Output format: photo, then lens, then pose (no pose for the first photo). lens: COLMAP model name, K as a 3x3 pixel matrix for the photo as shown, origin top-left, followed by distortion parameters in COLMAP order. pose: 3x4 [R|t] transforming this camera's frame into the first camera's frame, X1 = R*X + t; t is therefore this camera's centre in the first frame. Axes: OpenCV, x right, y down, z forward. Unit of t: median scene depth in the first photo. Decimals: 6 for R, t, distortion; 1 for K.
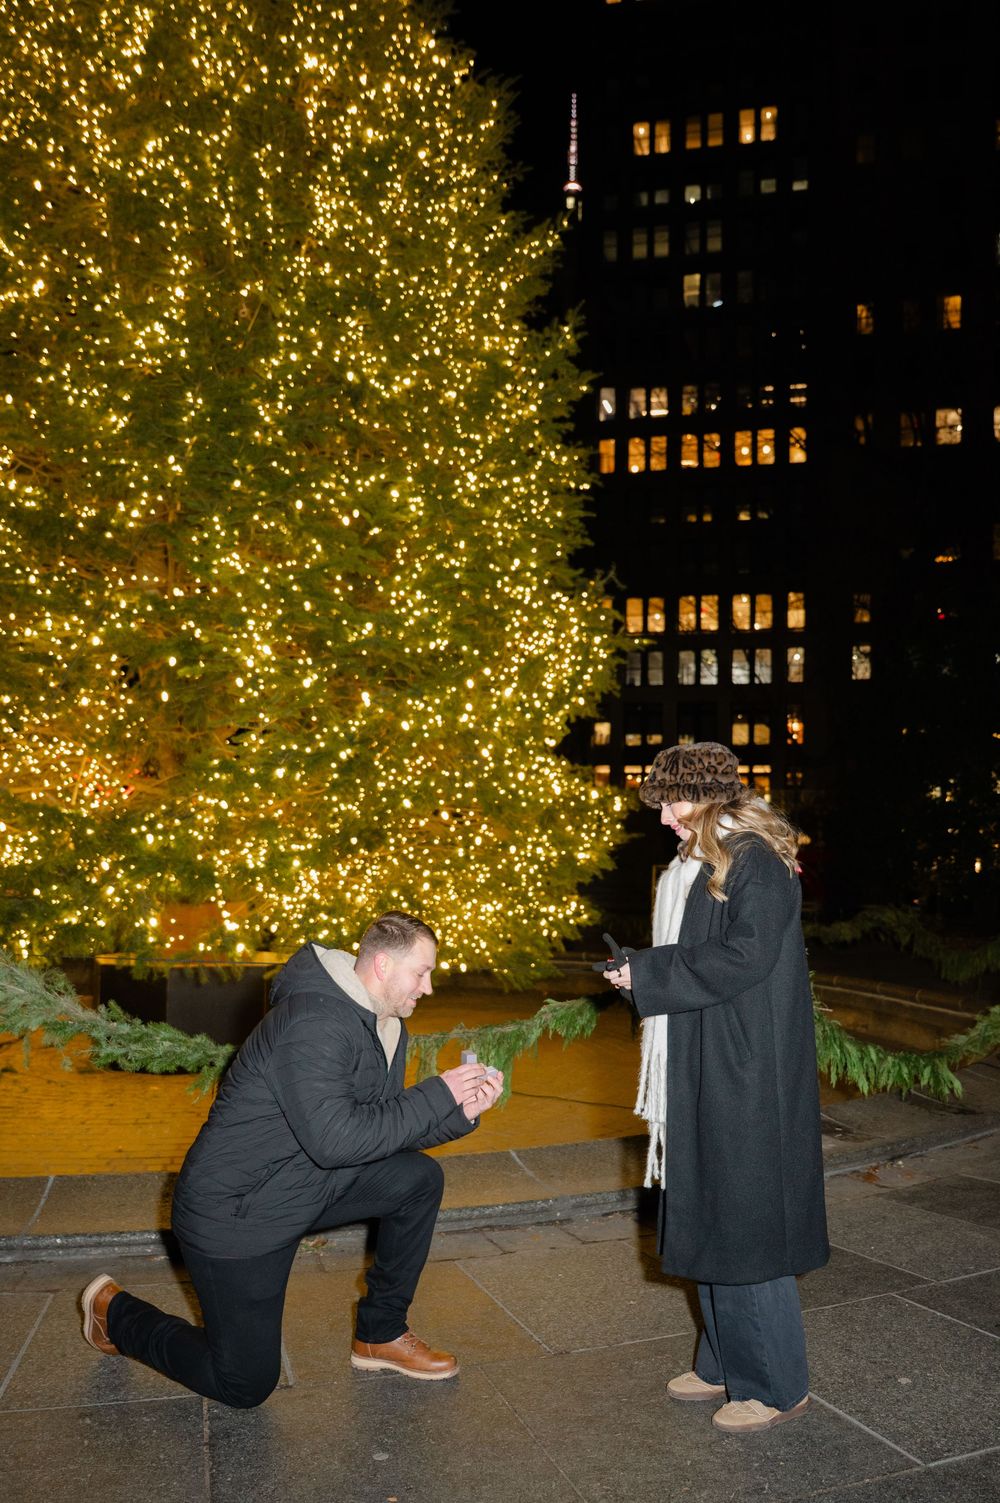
lens RADIAL K [[1227.3, 0, 567.5], [0, 1227.3, 835.1], [0, 0, 1]] dist [-0.017772, 0.013056]
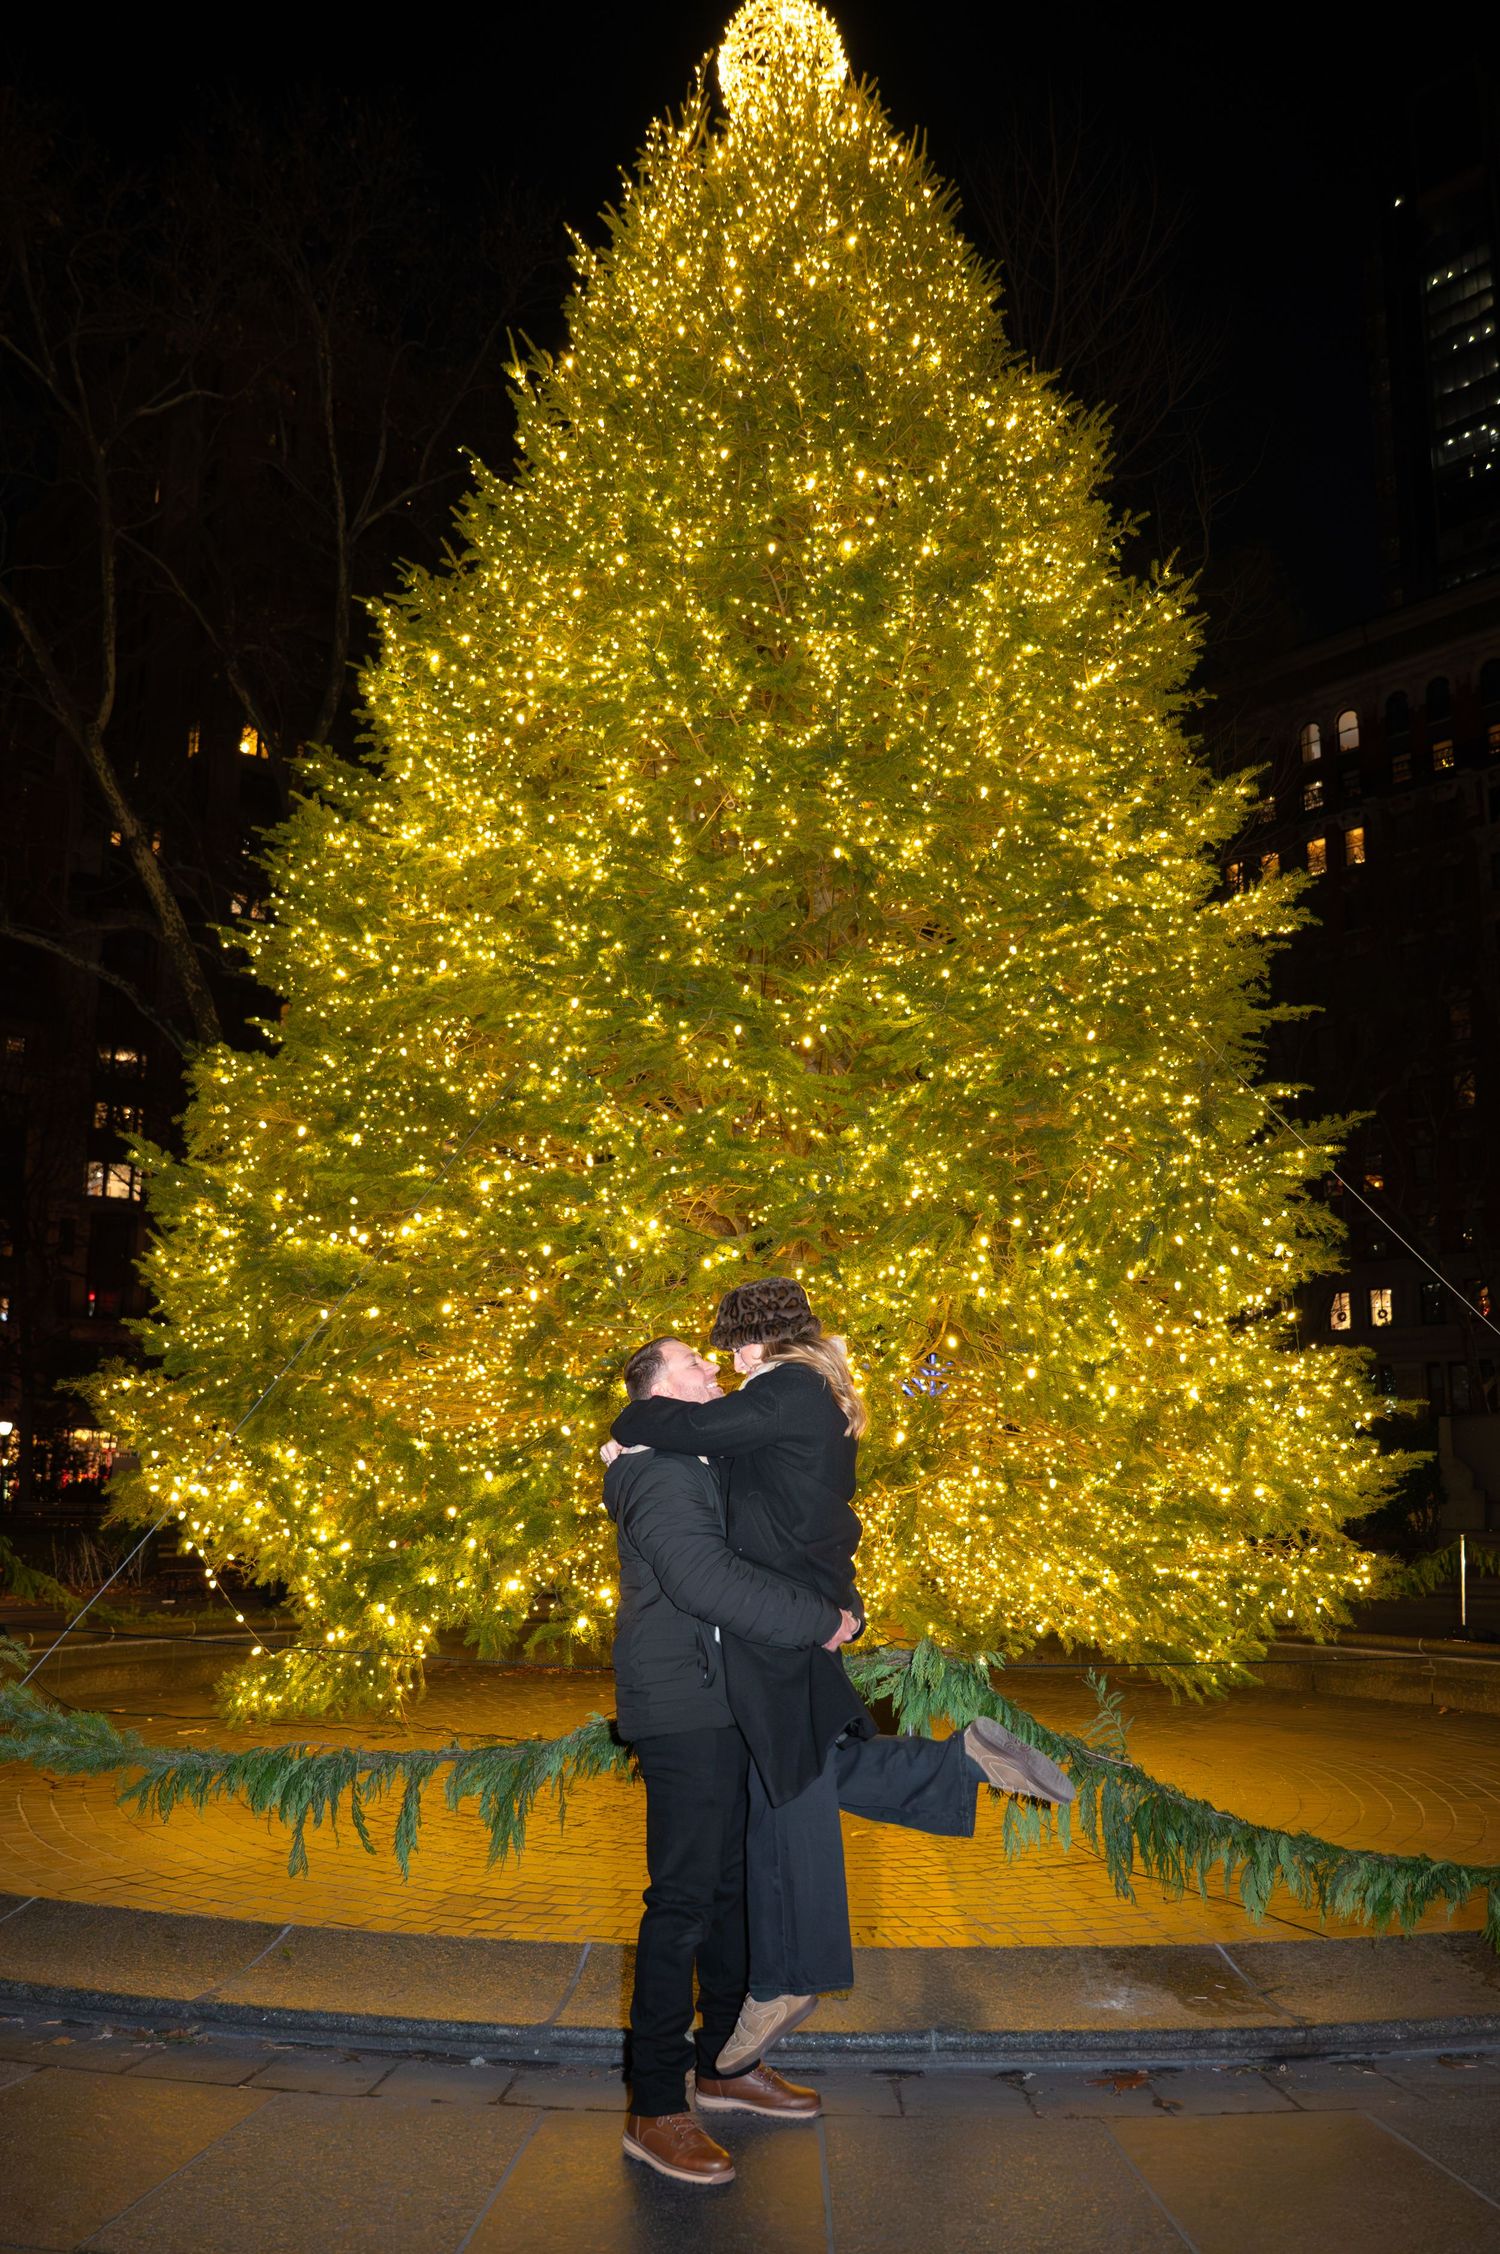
lens RADIAL K [[1670.6, 0, 733.1], [0, 1670.6, 1221.9], [0, 0, 1]] dist [-0.017303, 0.010965]
pose [[0.841586, -0.095699, -0.531578, 0.336321], [0.018457, 0.988699, -0.148773, 0.003124], [0.539808, 0.115394, 0.833841, 0.149902]]
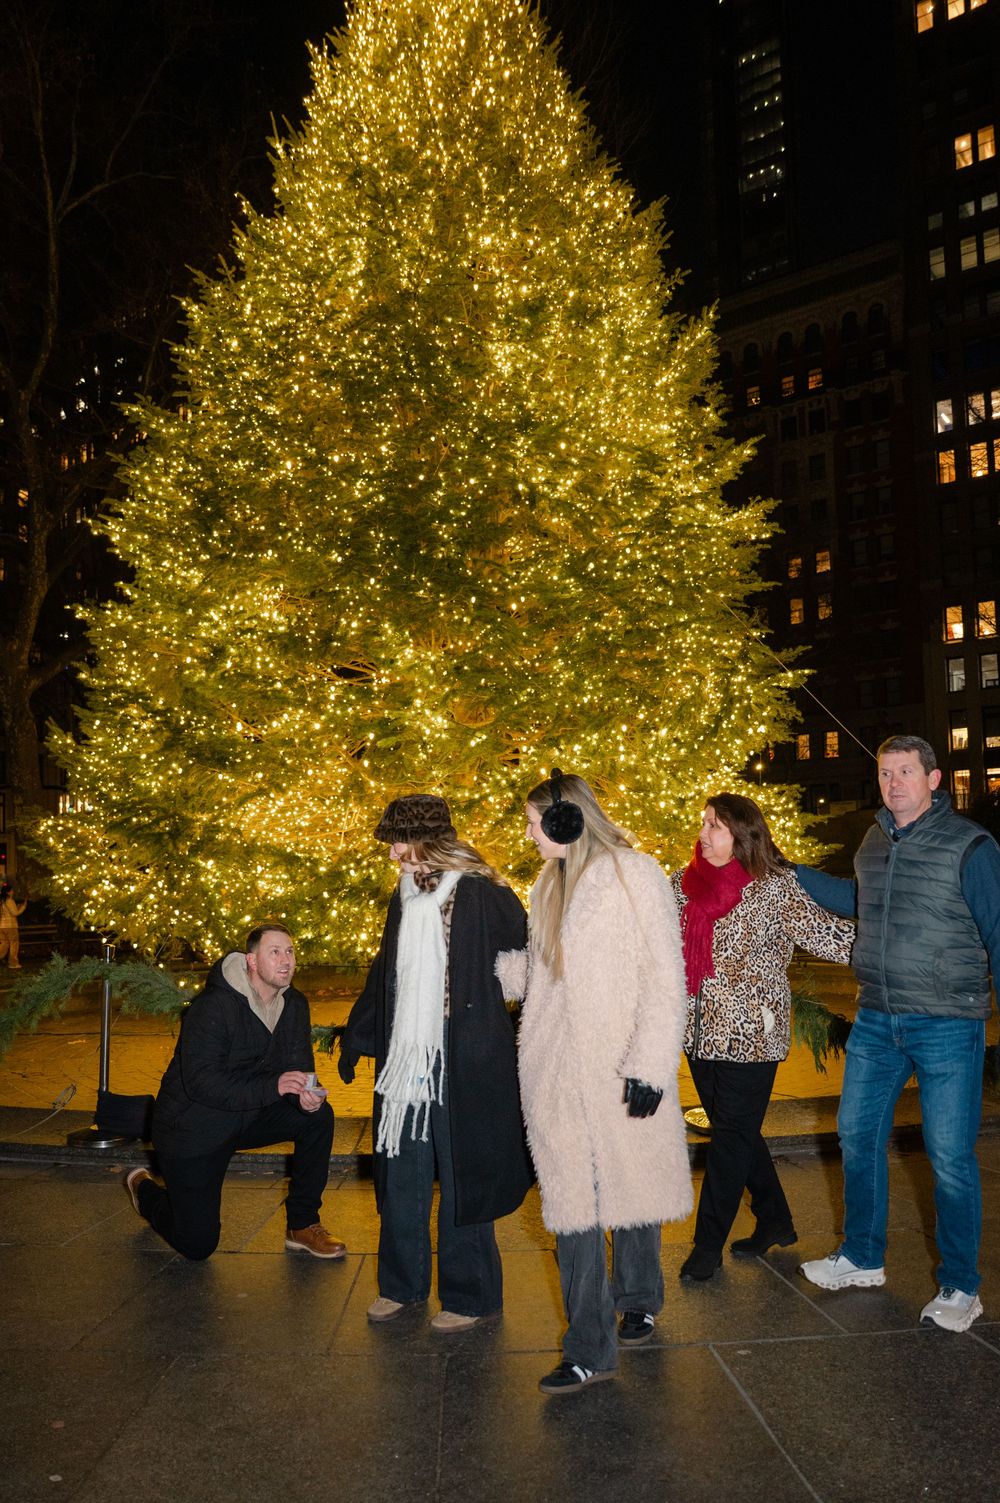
lens RADIAL K [[1114.0, 0, 460.5], [0, 1114.0, 823.8], [0, 0, 1]] dist [-0.017303, 0.010965]
pose [[0.915302, -0.057859, -0.398591, 0.219238], [0.047907, 0.998242, -0.034891, -0.002162], [0.399909, 0.012840, 0.916465, -0.047735]]
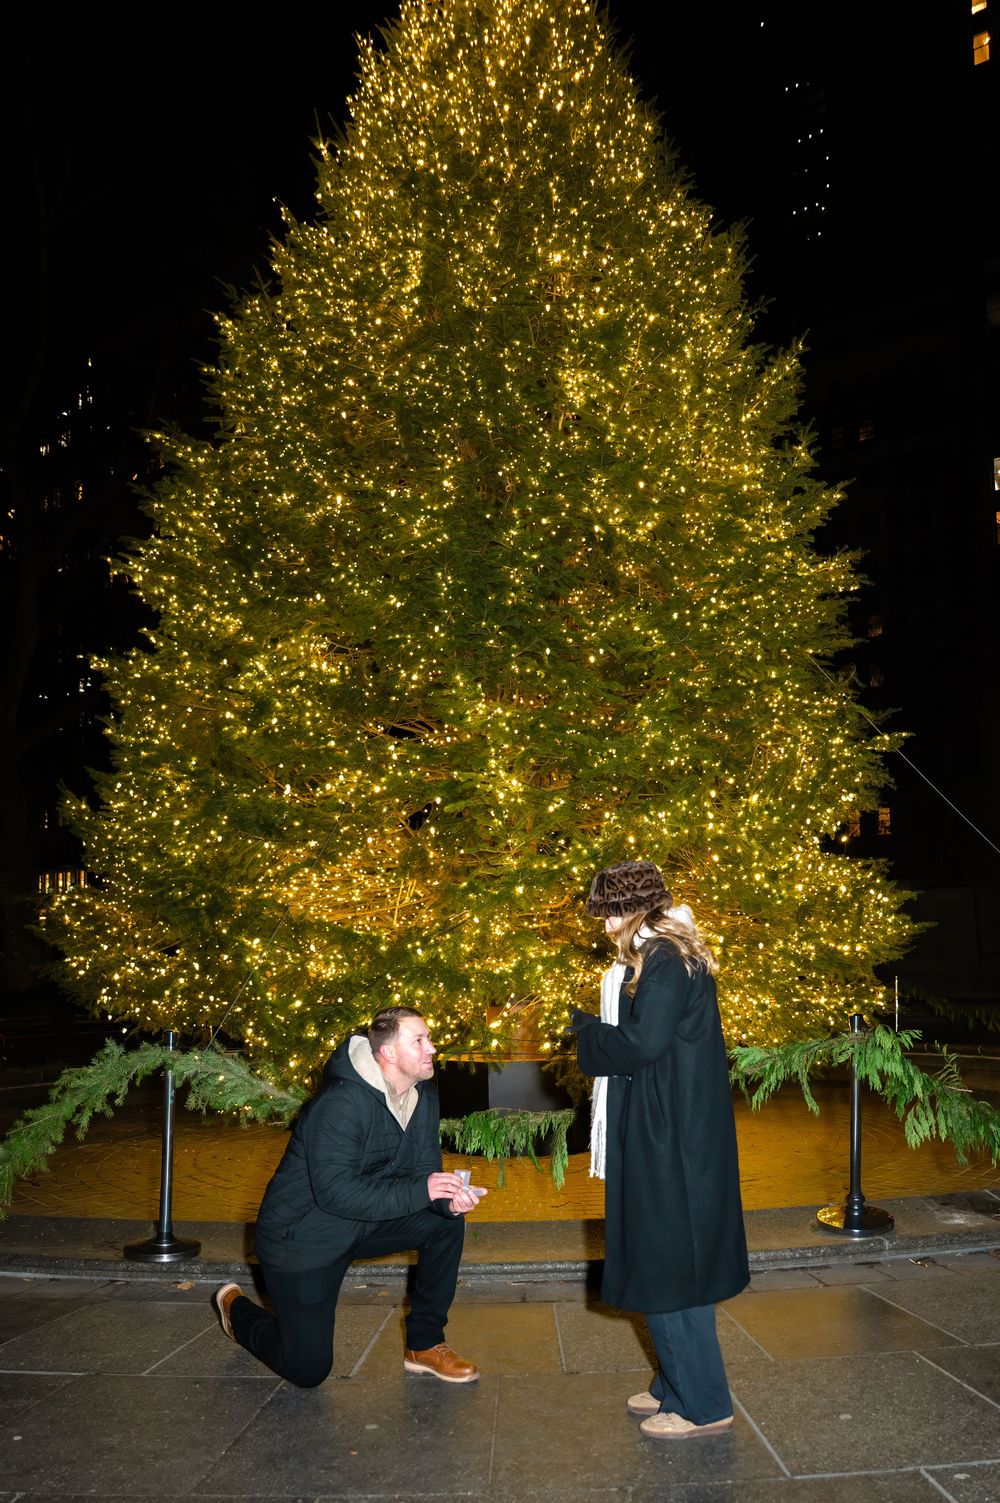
lens RADIAL K [[1207.9, 0, 555.0], [0, 1207.9, 907.2], [0, 0, 1]] dist [-0.021340, 0.013302]
pose [[0.937470, -0.056987, -0.343370, 0.164977], [0.049466, 0.998306, -0.030631, 0.001671], [0.344534, 0.011731, 0.938700, -0.046900]]
